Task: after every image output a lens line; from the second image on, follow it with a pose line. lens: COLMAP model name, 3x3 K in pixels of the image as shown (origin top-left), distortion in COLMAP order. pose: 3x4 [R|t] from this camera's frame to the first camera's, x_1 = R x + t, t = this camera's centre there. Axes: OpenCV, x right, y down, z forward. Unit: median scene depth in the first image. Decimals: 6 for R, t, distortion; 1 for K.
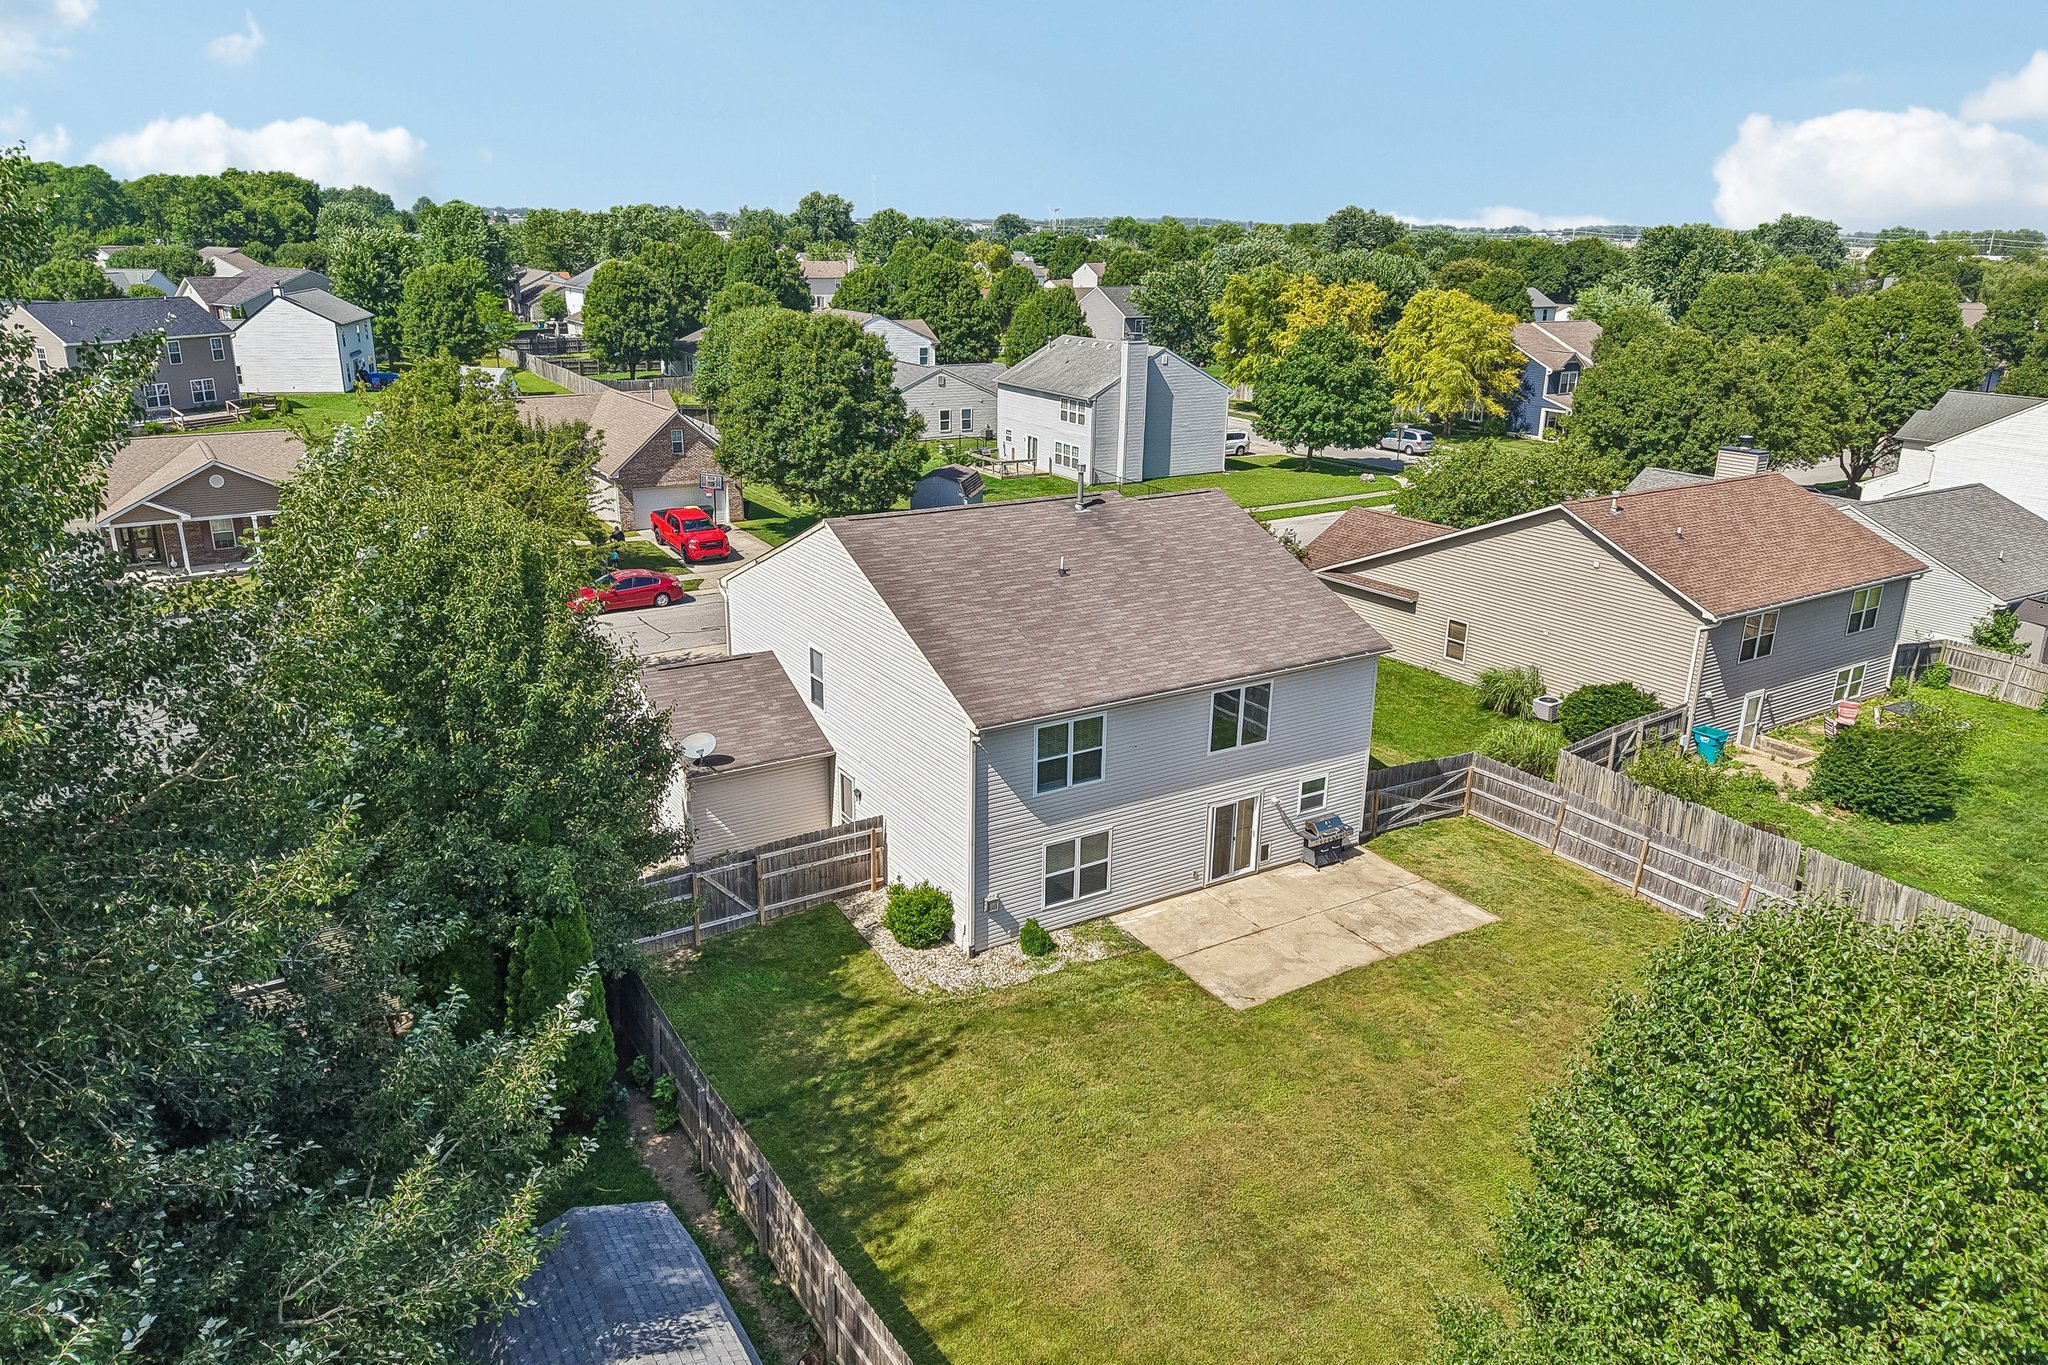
lens RADIAL K [[1388.6, 0, 1025.3], [0, 1388.6, 668.5], [0, 0, 1]] dist [0.046473, -0.052351]
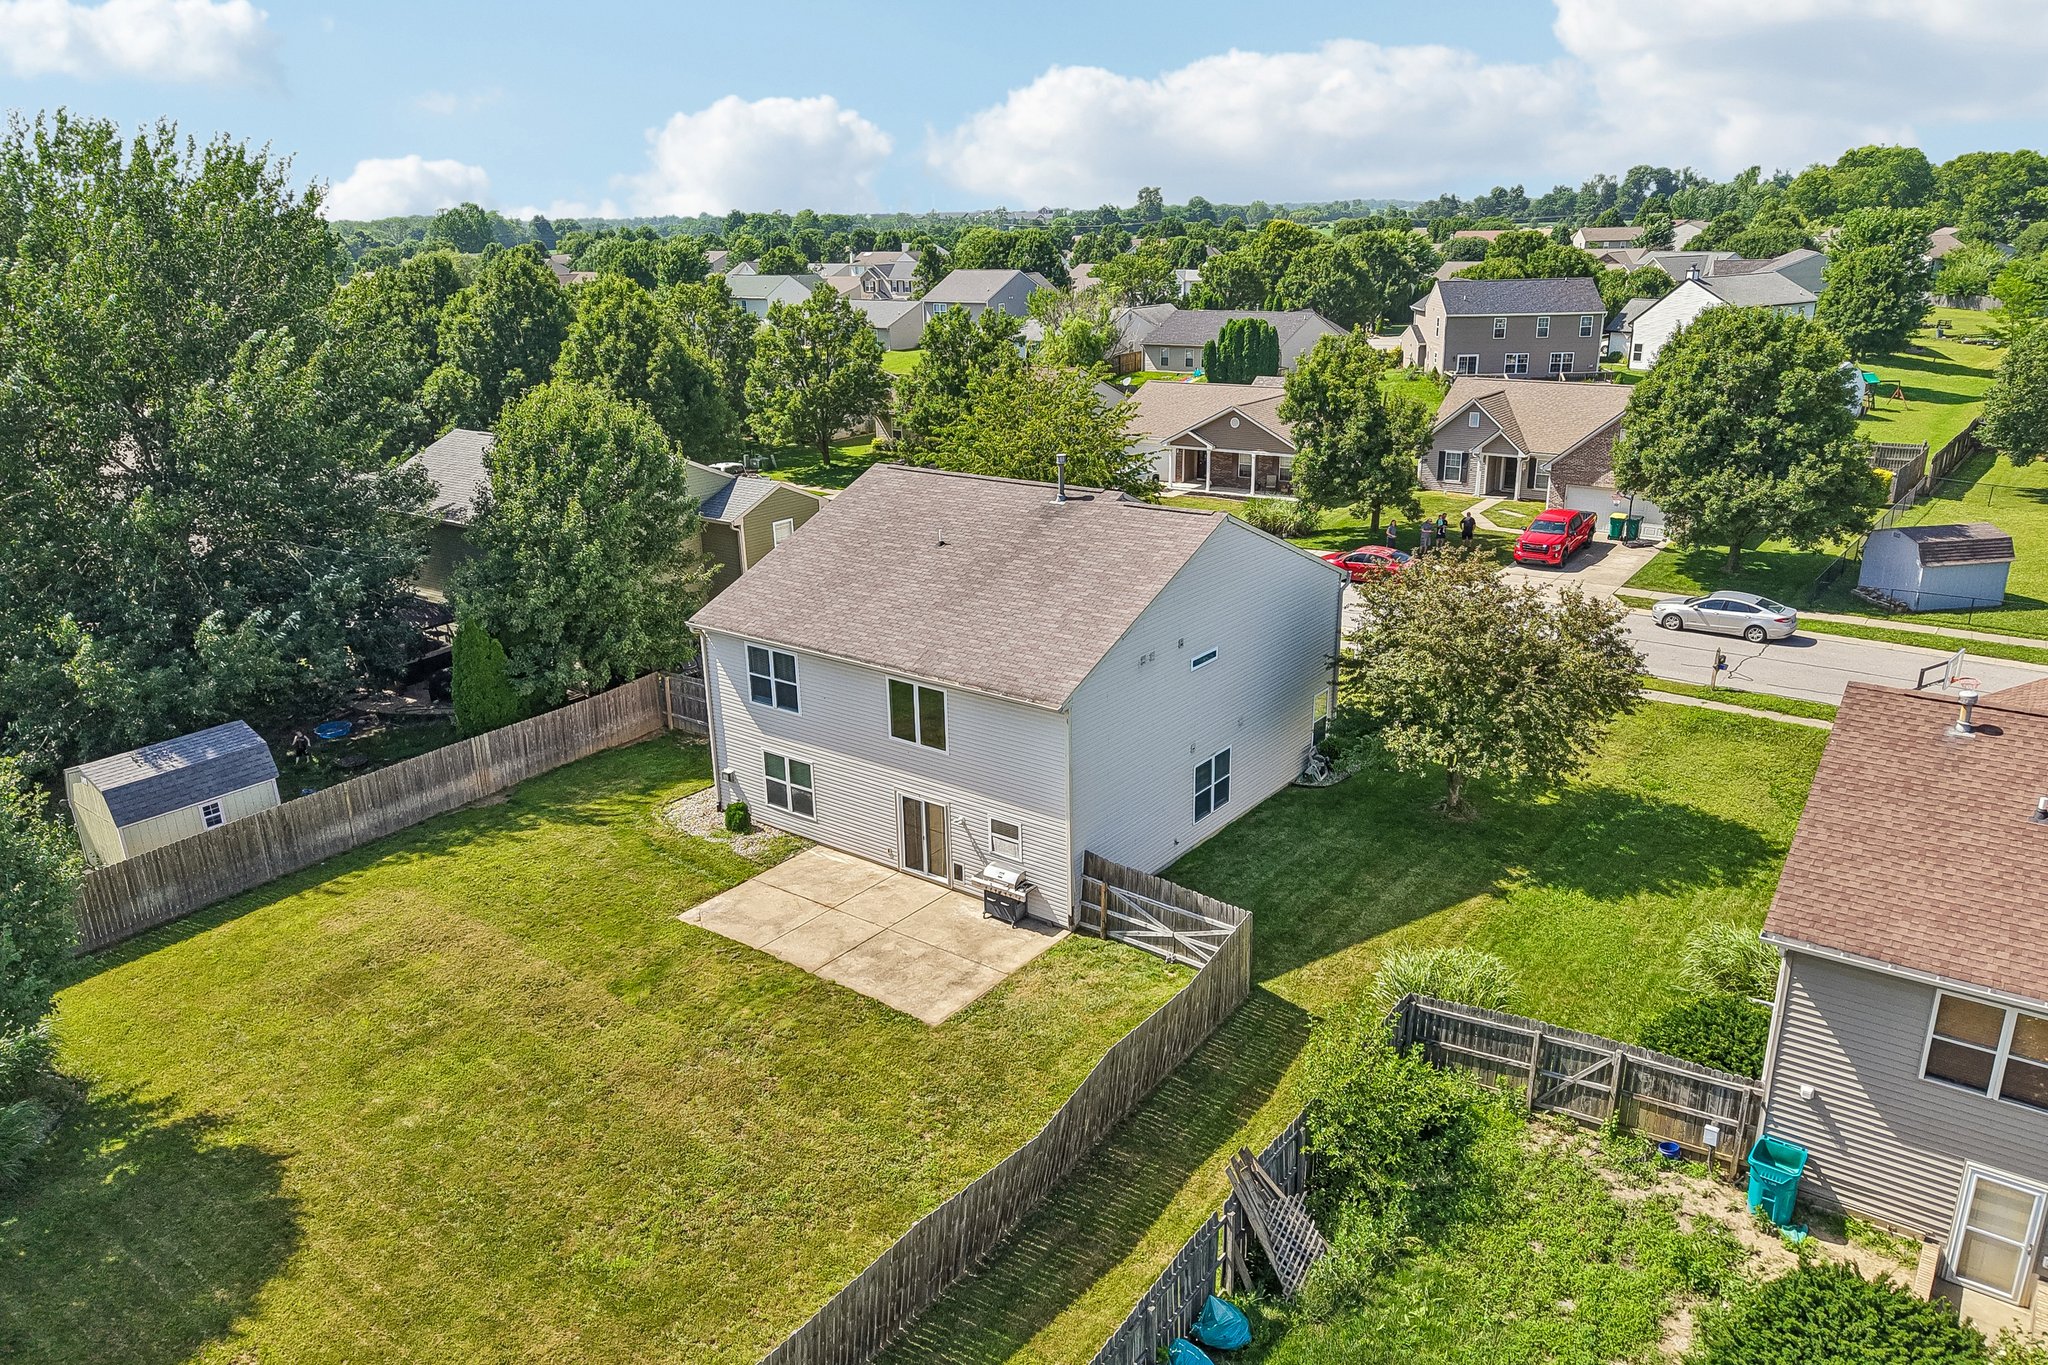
lens RADIAL K [[1388.6, 0, 1025.3], [0, 1388.6, 668.5], [0, 0, 1]] dist [0.046473, -0.052351]
pose [[0.354329, 0.267626, -0.896006, 0.991481], [-0.256161, 0.949299, 0.182244, -0.183619], [0.899351, 0.164948, 0.404920, 0.622727]]
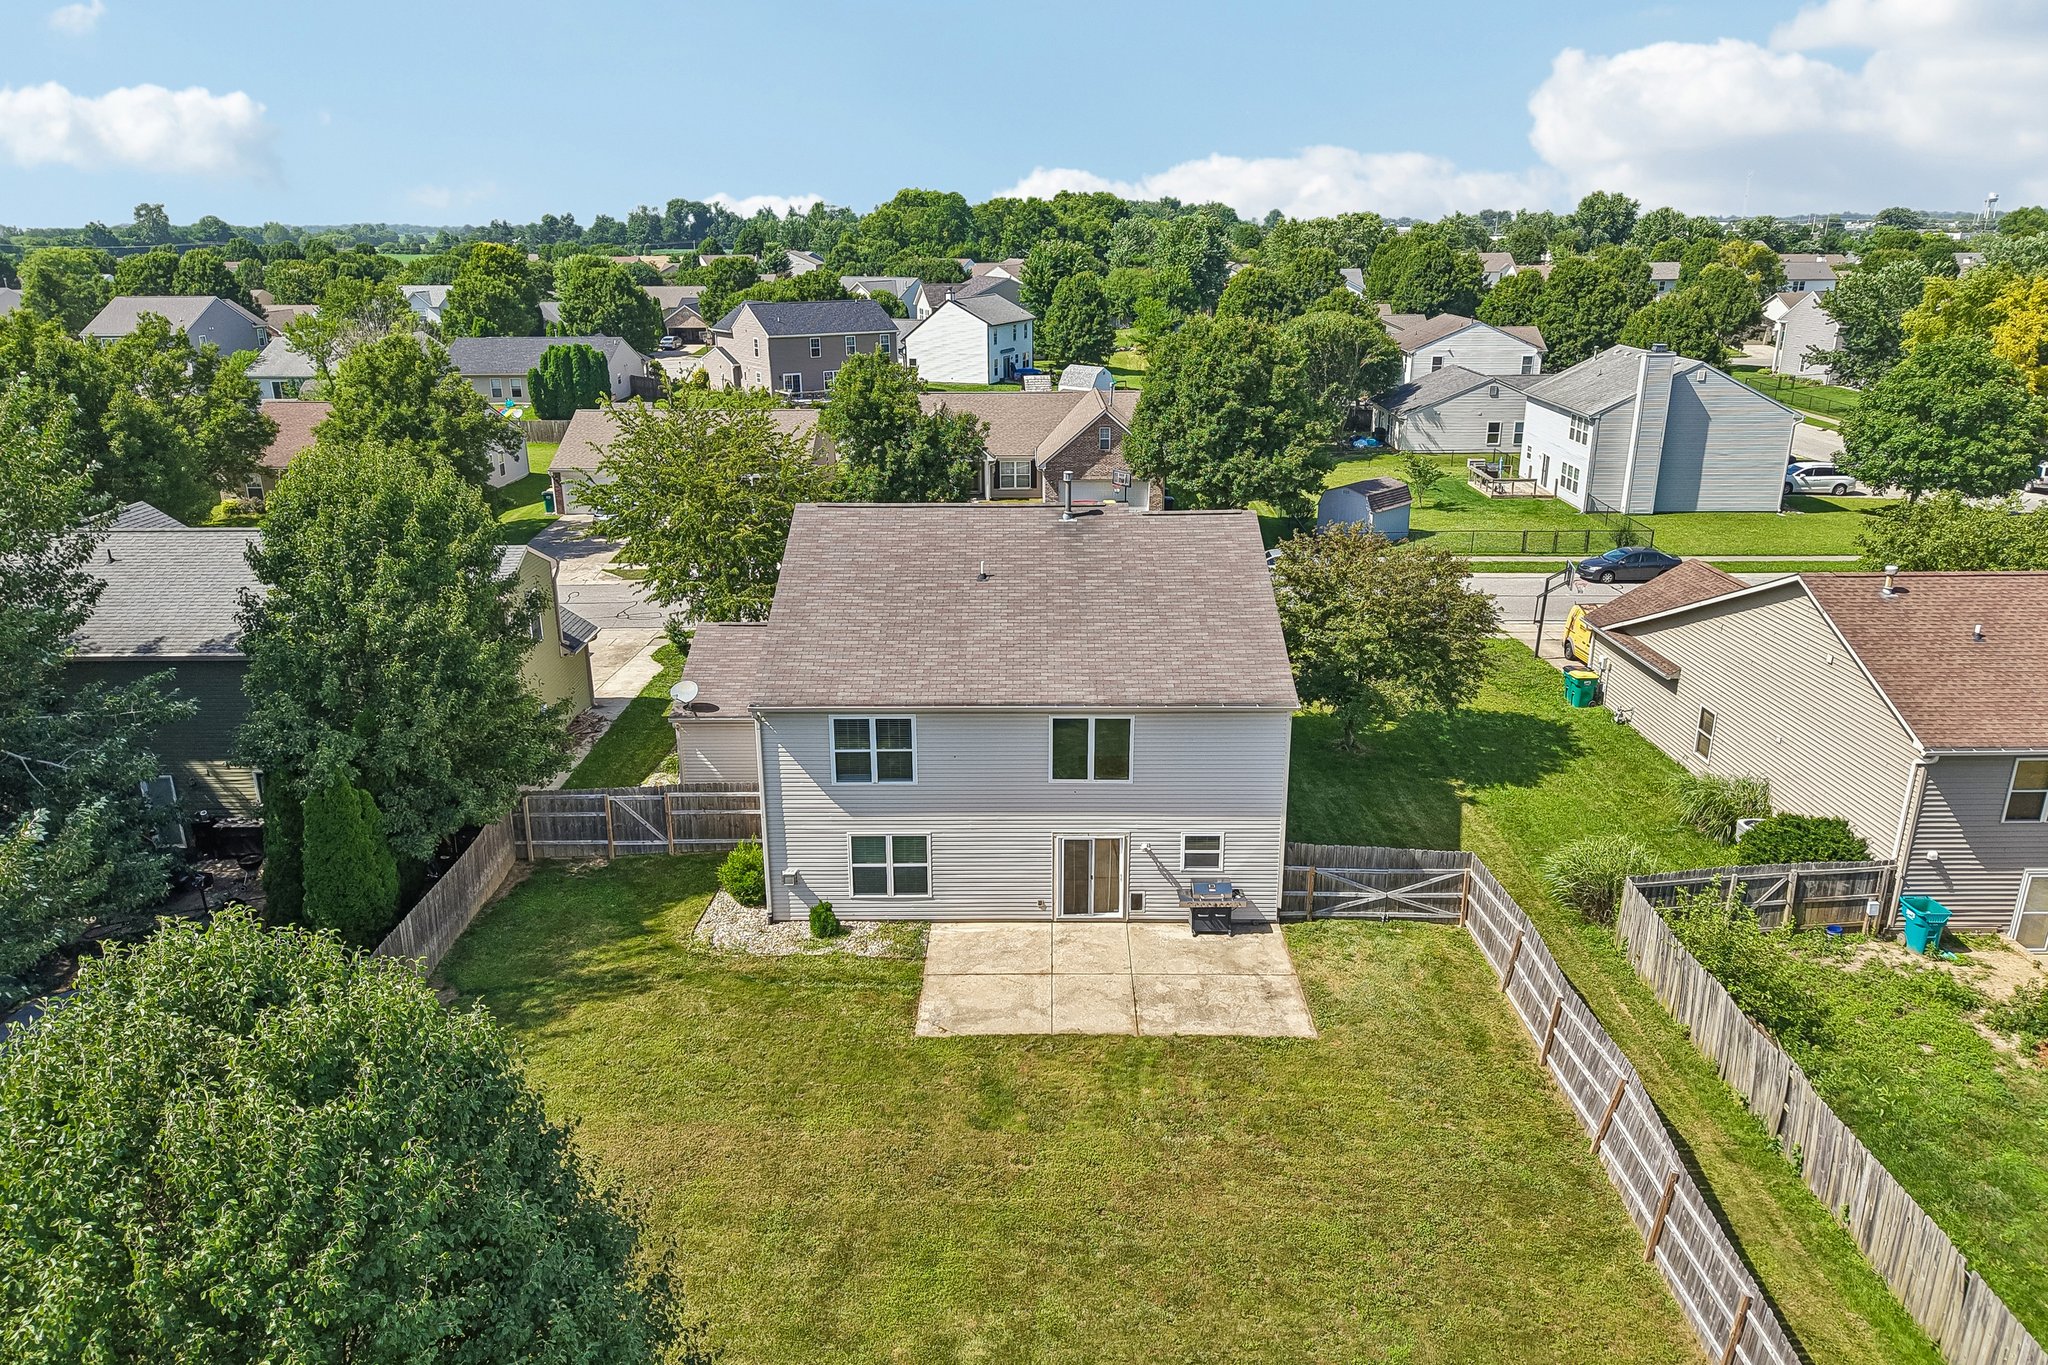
lens RADIAL K [[1368.3, 0, 1024.0], [0, 1368.3, 682.5], [0, 0, 1]] dist [0.053275, -0.069365]
pose [[0.844254, 0.149364, -0.514709, 0.548150], [-0.144518, 0.988251, 0.049736, -0.045975], [0.516091, 0.032395, 0.855921, 0.172732]]
